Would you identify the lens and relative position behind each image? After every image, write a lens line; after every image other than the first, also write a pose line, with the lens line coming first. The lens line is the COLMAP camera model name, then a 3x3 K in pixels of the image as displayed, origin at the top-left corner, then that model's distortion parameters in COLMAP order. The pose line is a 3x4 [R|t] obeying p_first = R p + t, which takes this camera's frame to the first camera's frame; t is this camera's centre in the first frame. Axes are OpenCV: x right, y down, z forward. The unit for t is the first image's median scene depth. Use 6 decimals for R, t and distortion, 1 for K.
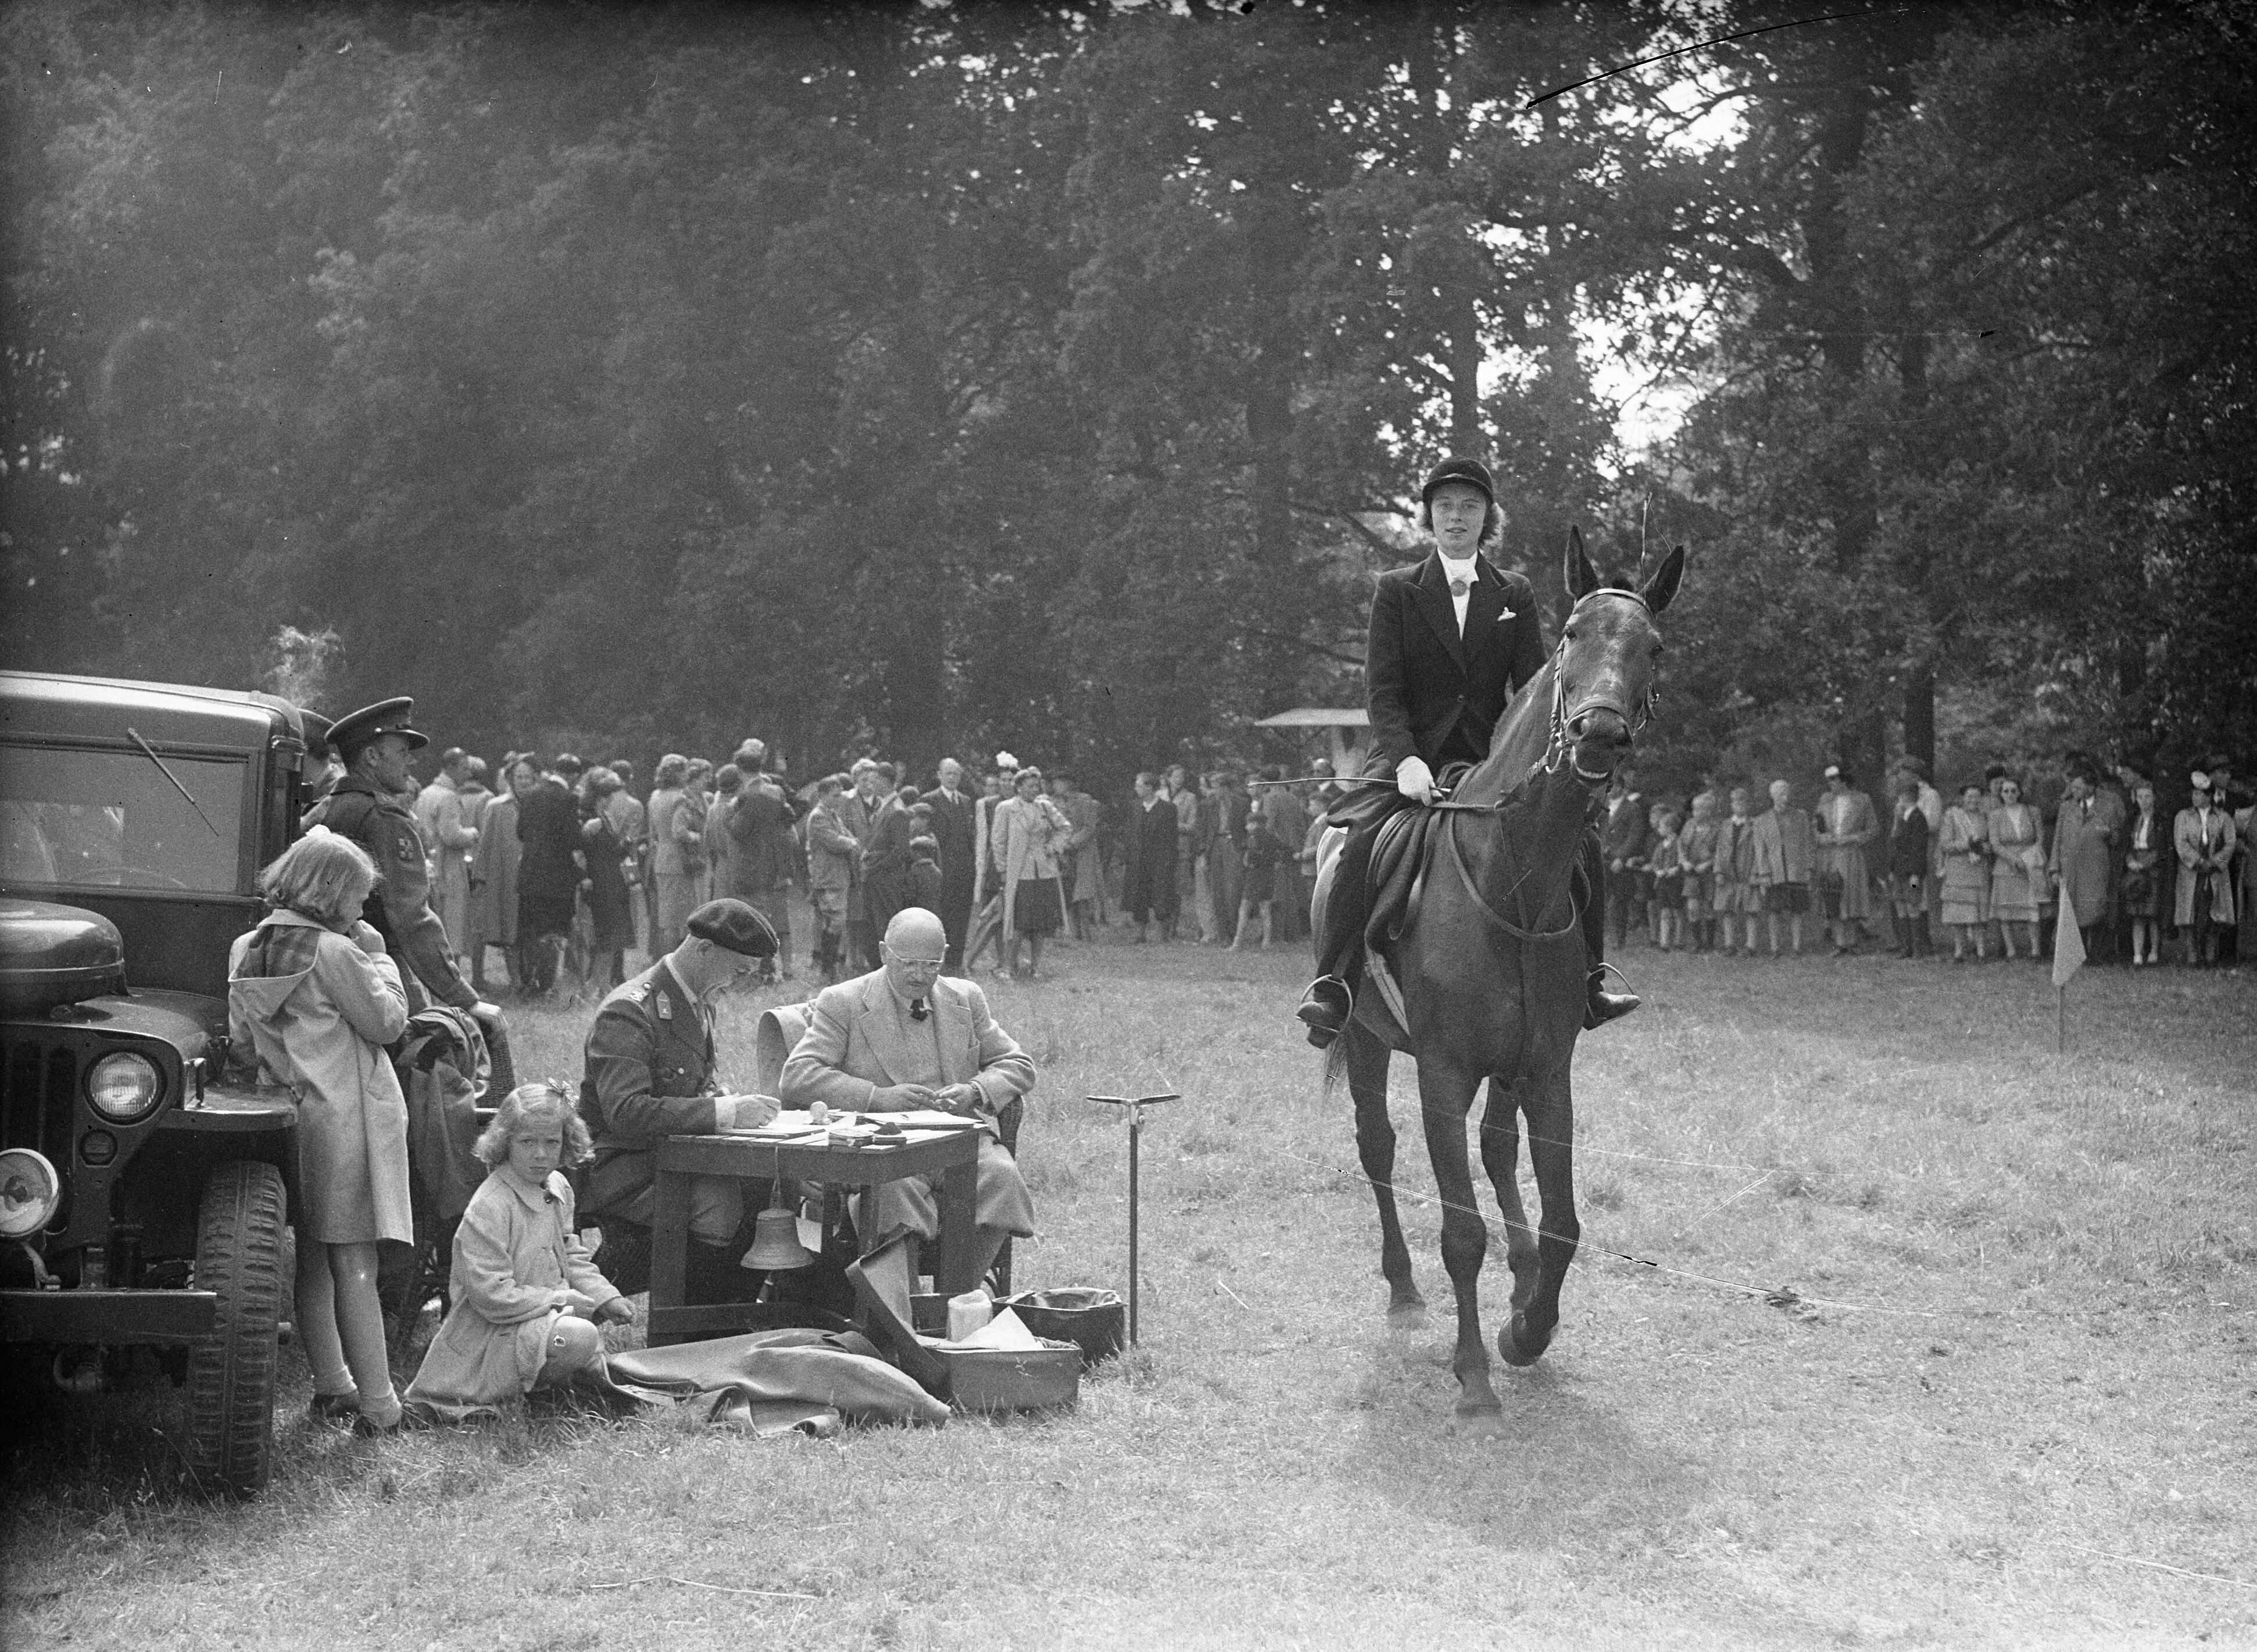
lens RADIAL K [[3104.2, 0, 1154.7], [0, 3104.2, 866.6], [0, 0, 1]] dist [0.000529, -0.069860]
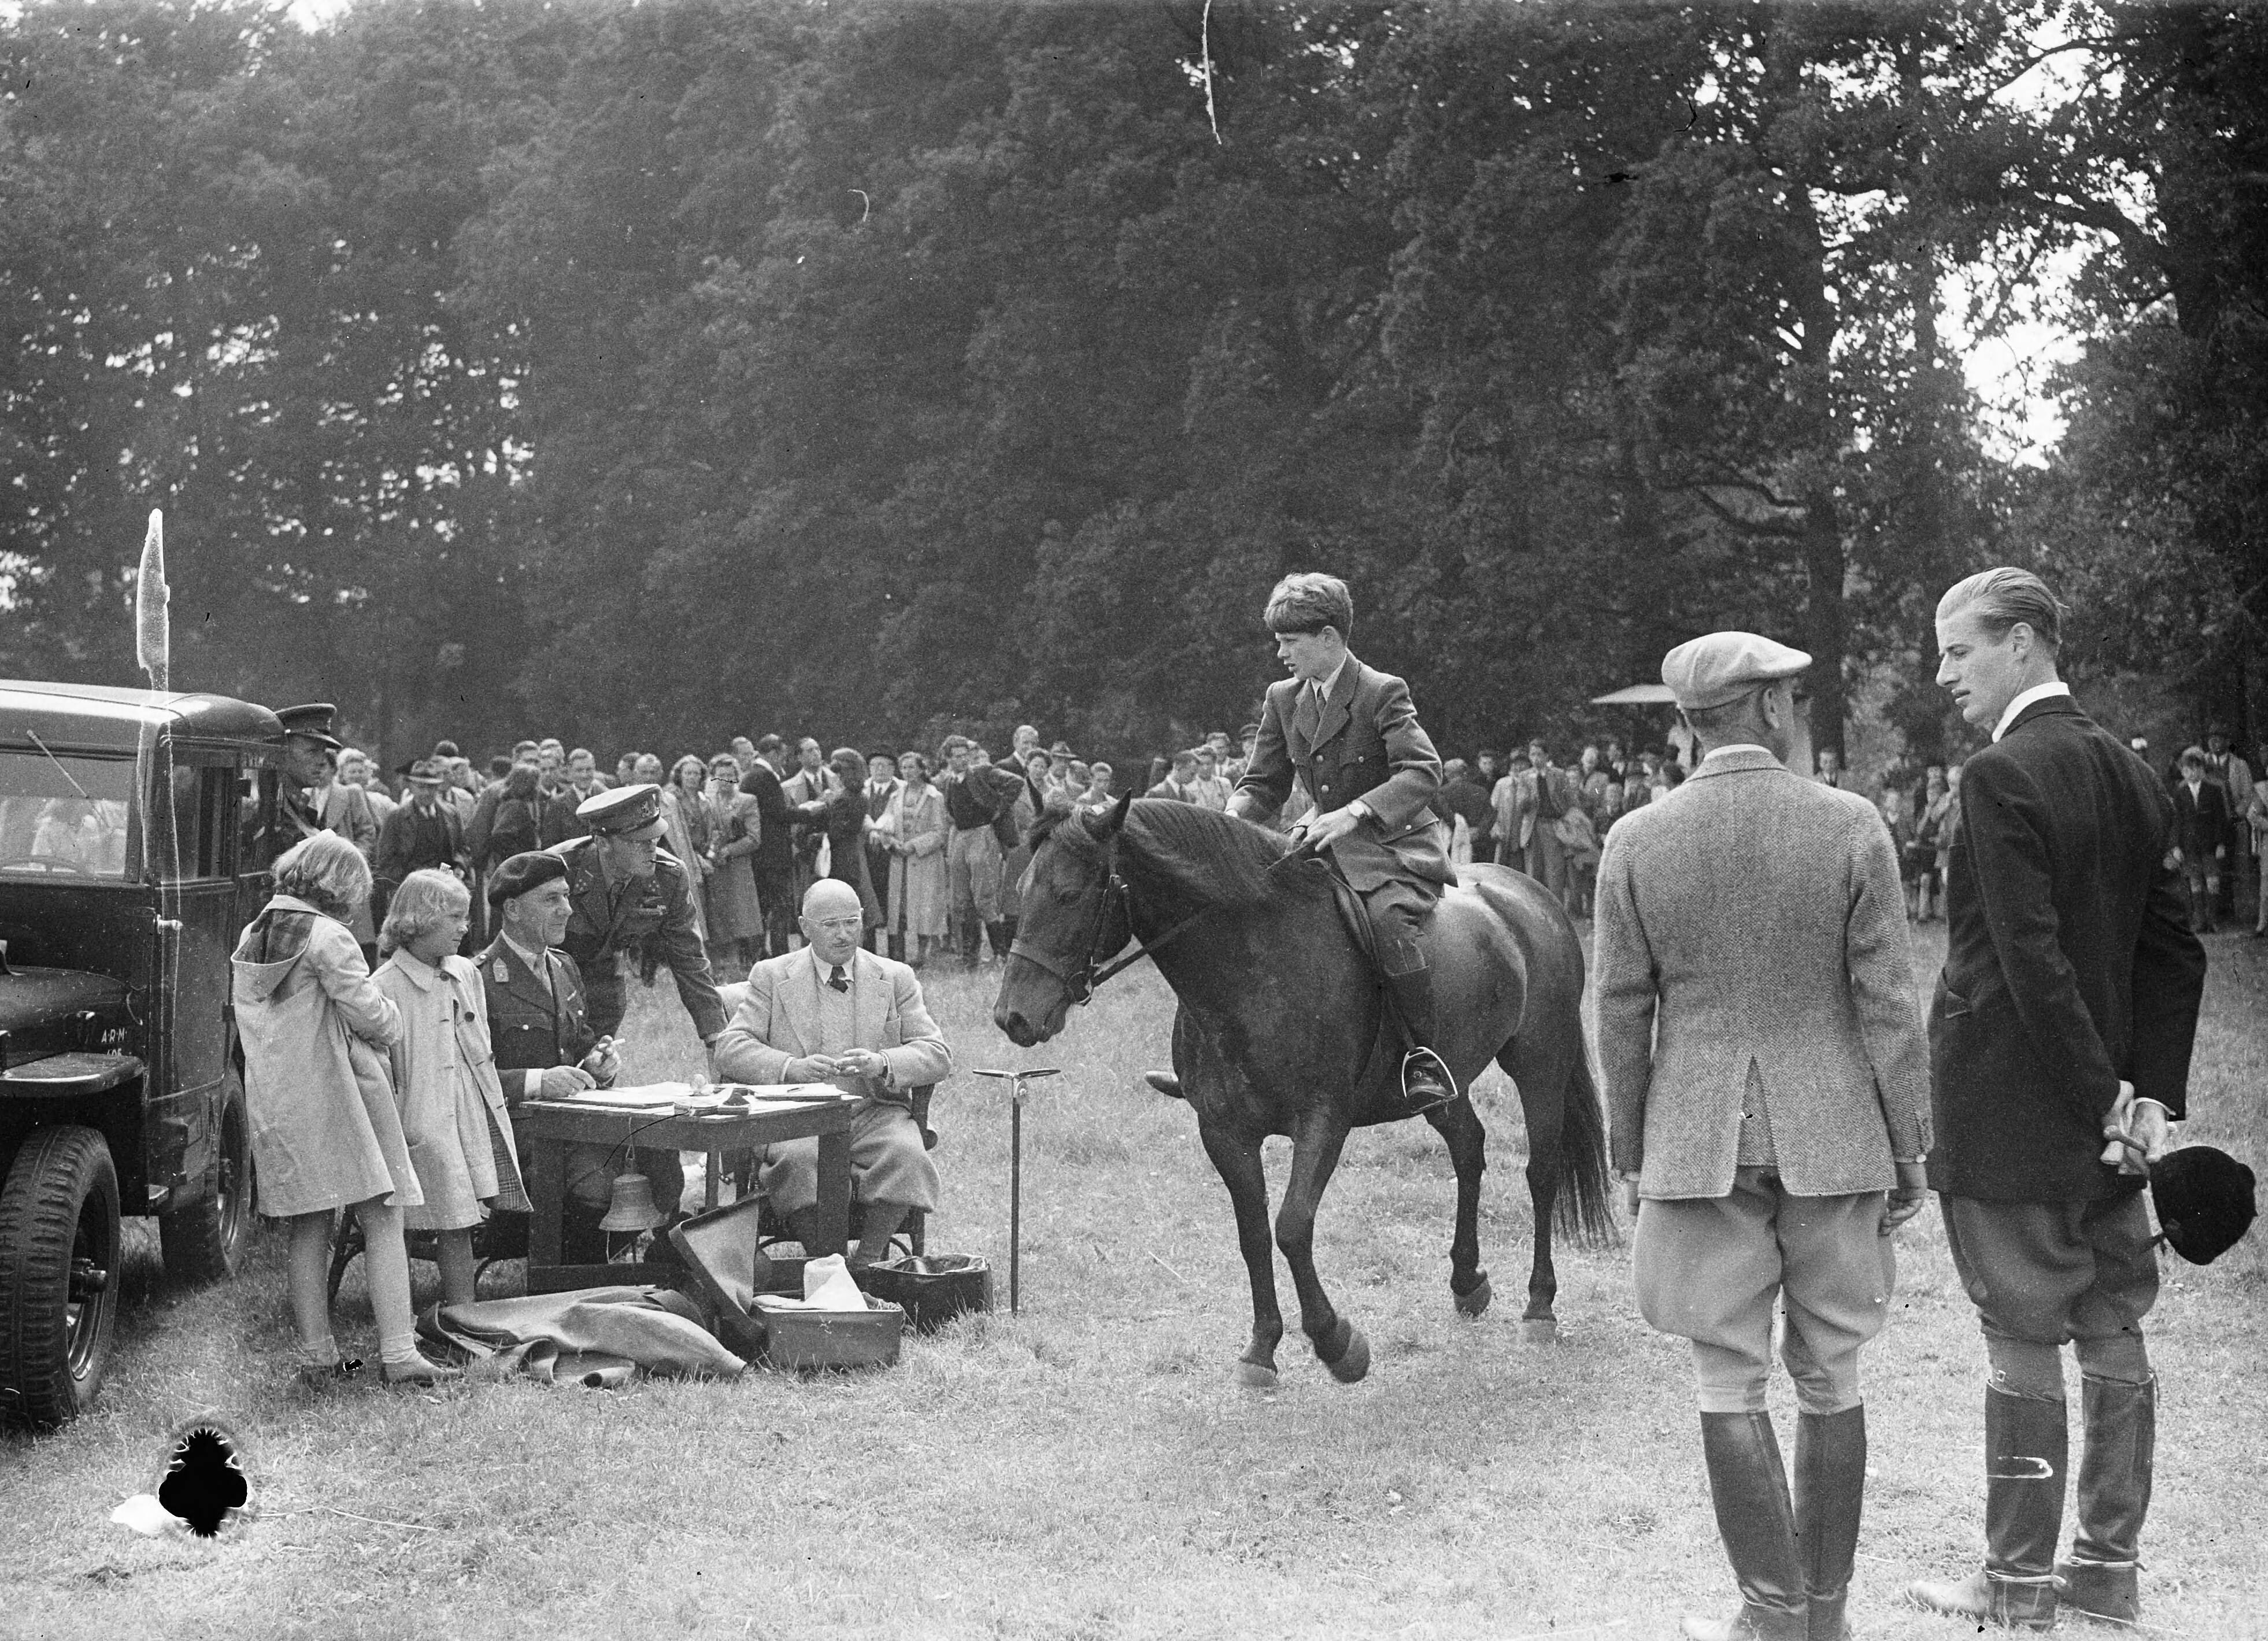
lens RADIAL K [[3105.2, 0, 1134.0], [0, 3105.2, 820.5], [0, 0, 1]] dist [-0.018139, 0.047856]
pose [[0.988104, -0.009109, -0.153515, 0.176536], [0.007817, 0.999929, -0.009023, 0.000175], [0.153586, 0.007715, 0.988105, -0.018881]]
